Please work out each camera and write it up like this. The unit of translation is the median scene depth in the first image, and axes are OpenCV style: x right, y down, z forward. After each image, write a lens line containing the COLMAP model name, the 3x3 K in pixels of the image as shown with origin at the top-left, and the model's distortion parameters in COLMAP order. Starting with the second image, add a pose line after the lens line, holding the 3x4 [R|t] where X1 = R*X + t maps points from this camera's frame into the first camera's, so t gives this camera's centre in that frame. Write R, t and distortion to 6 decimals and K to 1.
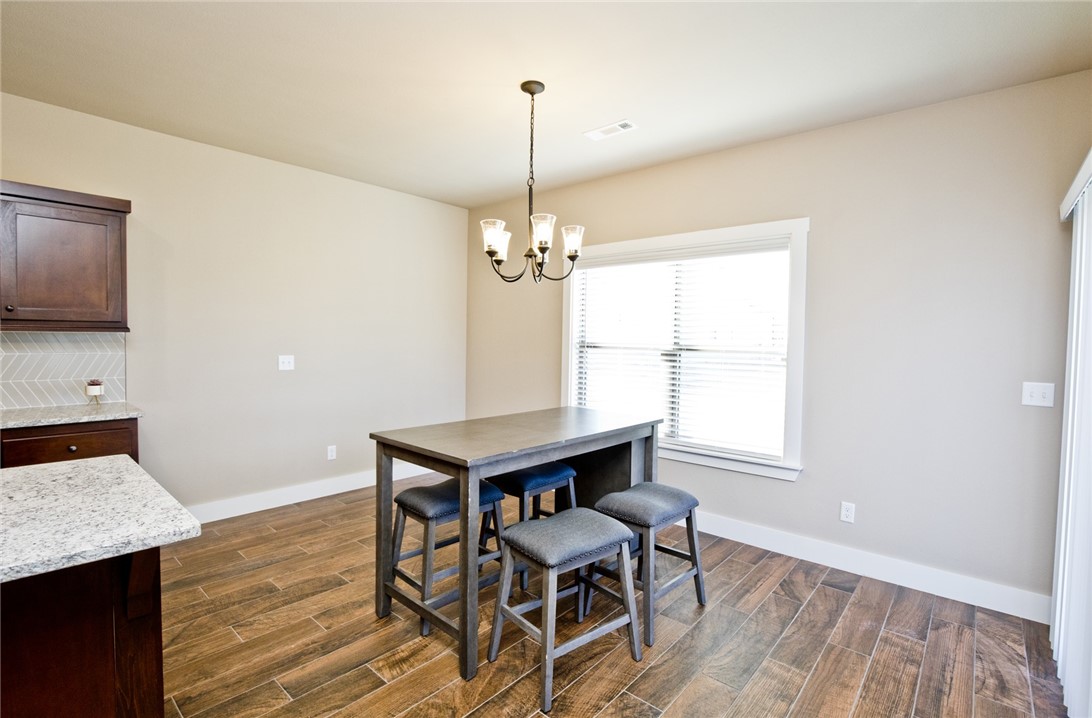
lens RADIAL K [[503.4, 0, 553.7], [0, 503.4, 360.2], [0, 0, 1]] dist [-0.033710, 0.004901]
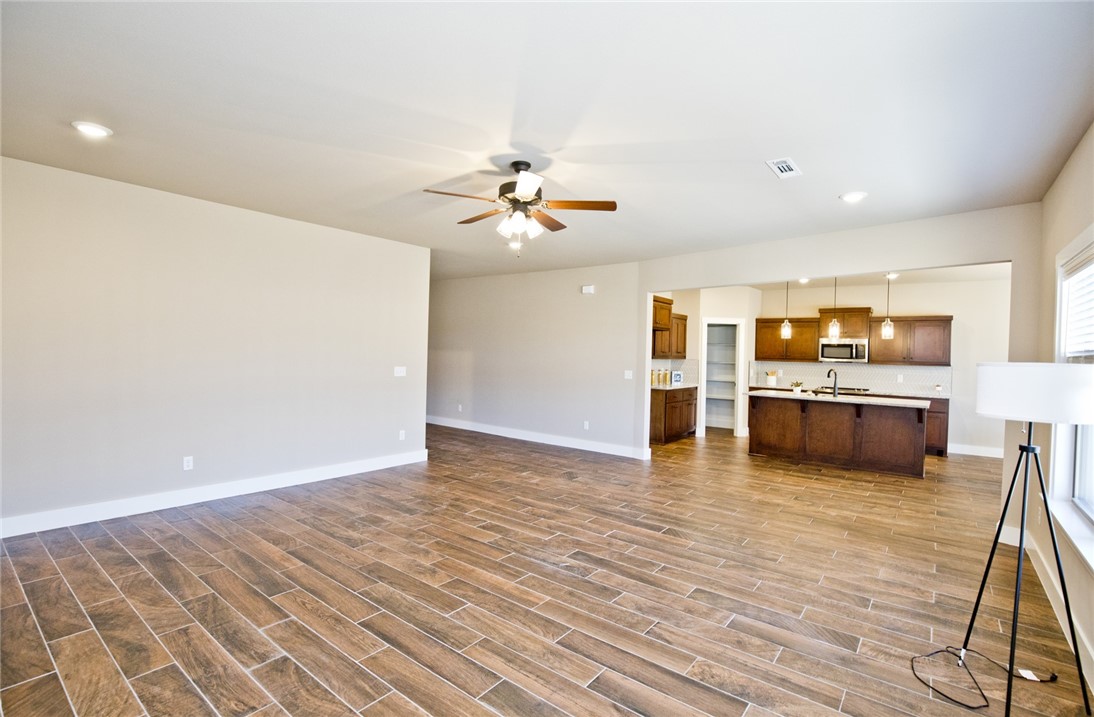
lens RADIAL K [[508.1, 0, 554.3], [0, 508.1, 356.6], [0, 0, 1]] dist [-0.031849, 0.005666]
pose [[0.063784, -0.008268, -0.997929, 1.884280], [-0.067092, 0.997668, -0.012554, 0.074860], [0.995706, 0.067754, 0.063081, -1.441085]]
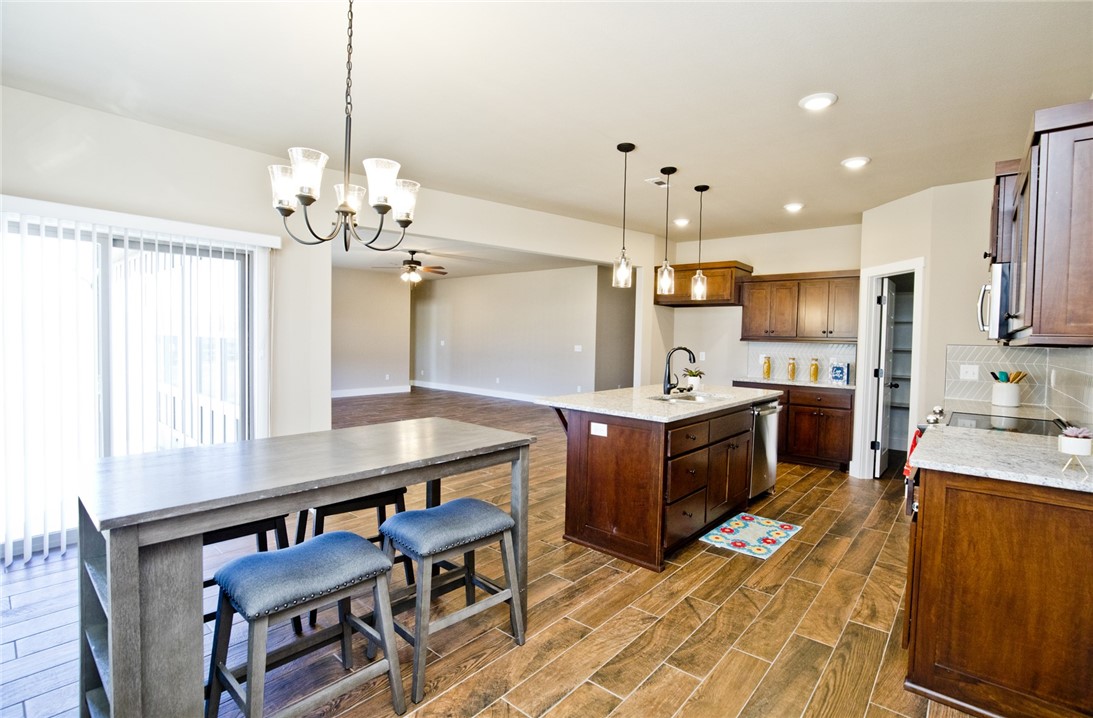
lens RADIAL K [[503.8, 0, 546.7], [0, 503.8, 351.7], [0, 0, 1]] dist [-0.033710, 0.004901]
pose [[-0.999106, -0.041432, -0.008386, -0.356236], [-0.041928, 0.996540, 0.071762, -0.075601], [0.005384, 0.072050, -0.997387, 1.844730]]
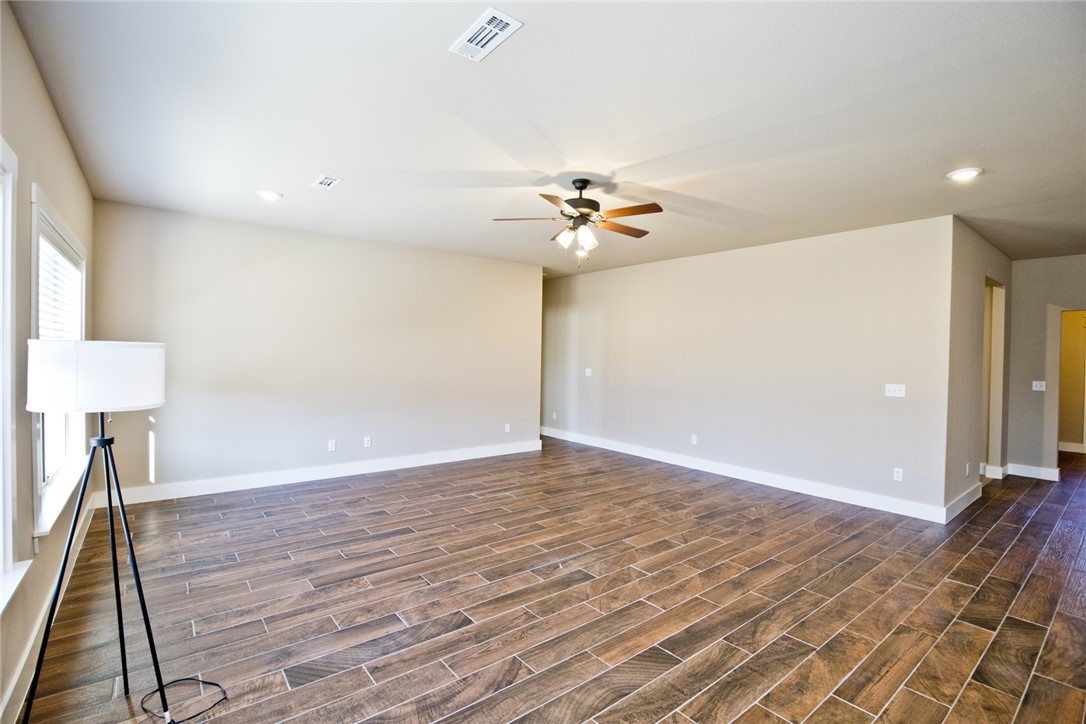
lens RADIAL K [[500.6, 0, 550.6], [0, 500.6, 362.1], [0, 0, 1]] dist [-0.033710, 0.004901]
pose [[-0.983969, -0.041110, 0.173537, 0.334636], [-0.030724, 0.997596, 0.062120, -0.013413], [-0.175674, 0.055792, -0.982866, 0.002755]]
